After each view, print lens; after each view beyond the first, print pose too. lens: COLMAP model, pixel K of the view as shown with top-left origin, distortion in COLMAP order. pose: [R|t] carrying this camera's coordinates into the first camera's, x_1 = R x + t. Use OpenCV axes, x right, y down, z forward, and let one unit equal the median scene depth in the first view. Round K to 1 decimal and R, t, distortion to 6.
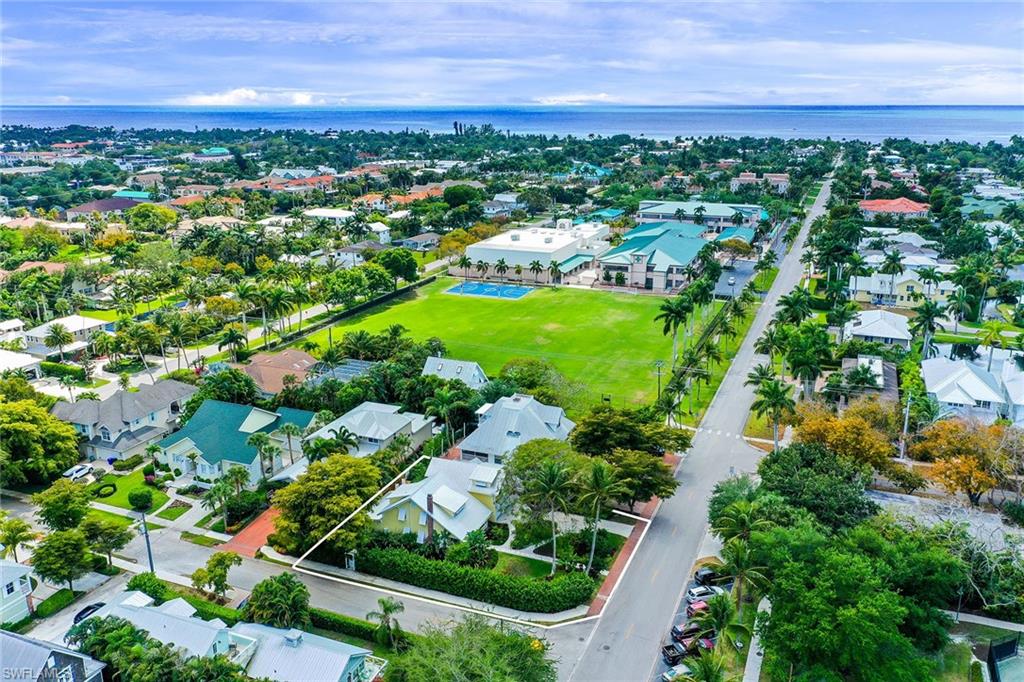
lens RADIAL K [[803.5, 0, 512.0], [0, 803.5, 341.0], [0, 0, 1]] dist [0.007990, -0.009186]
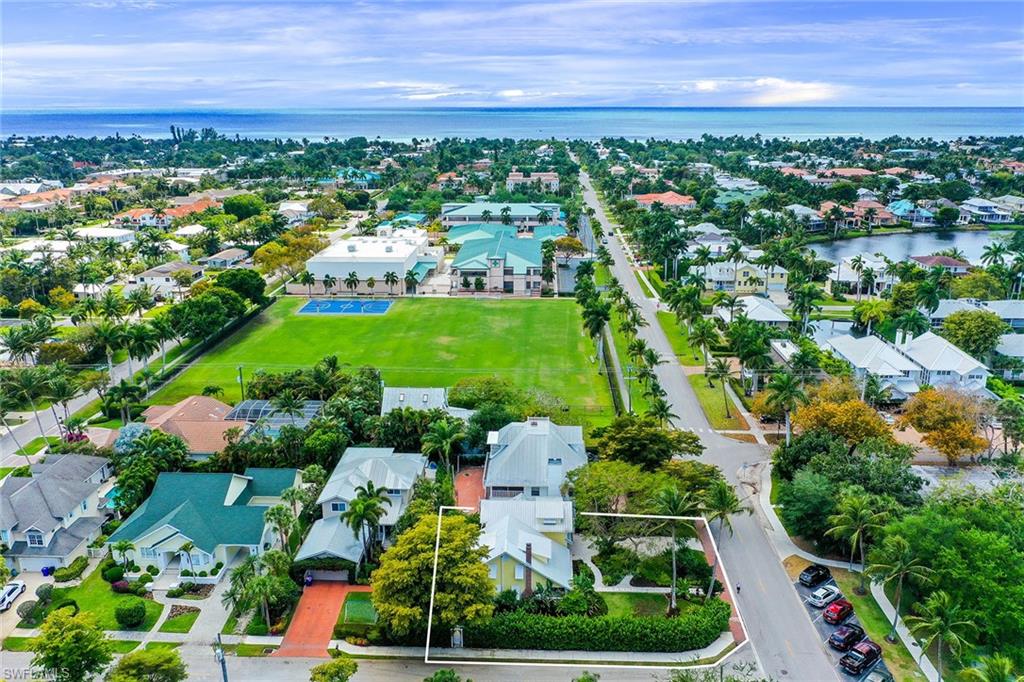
lens RADIAL K [[803.5, 0, 512.0], [0, 803.5, 341.0], [0, 0, 1]] dist [0.007990, -0.009186]
pose [[0.941943, -0.095647, 0.321861, -0.173681], [0.096499, 0.995244, 0.013348, -0.020803], [-0.321607, 0.018486, 0.946693, 0.072090]]
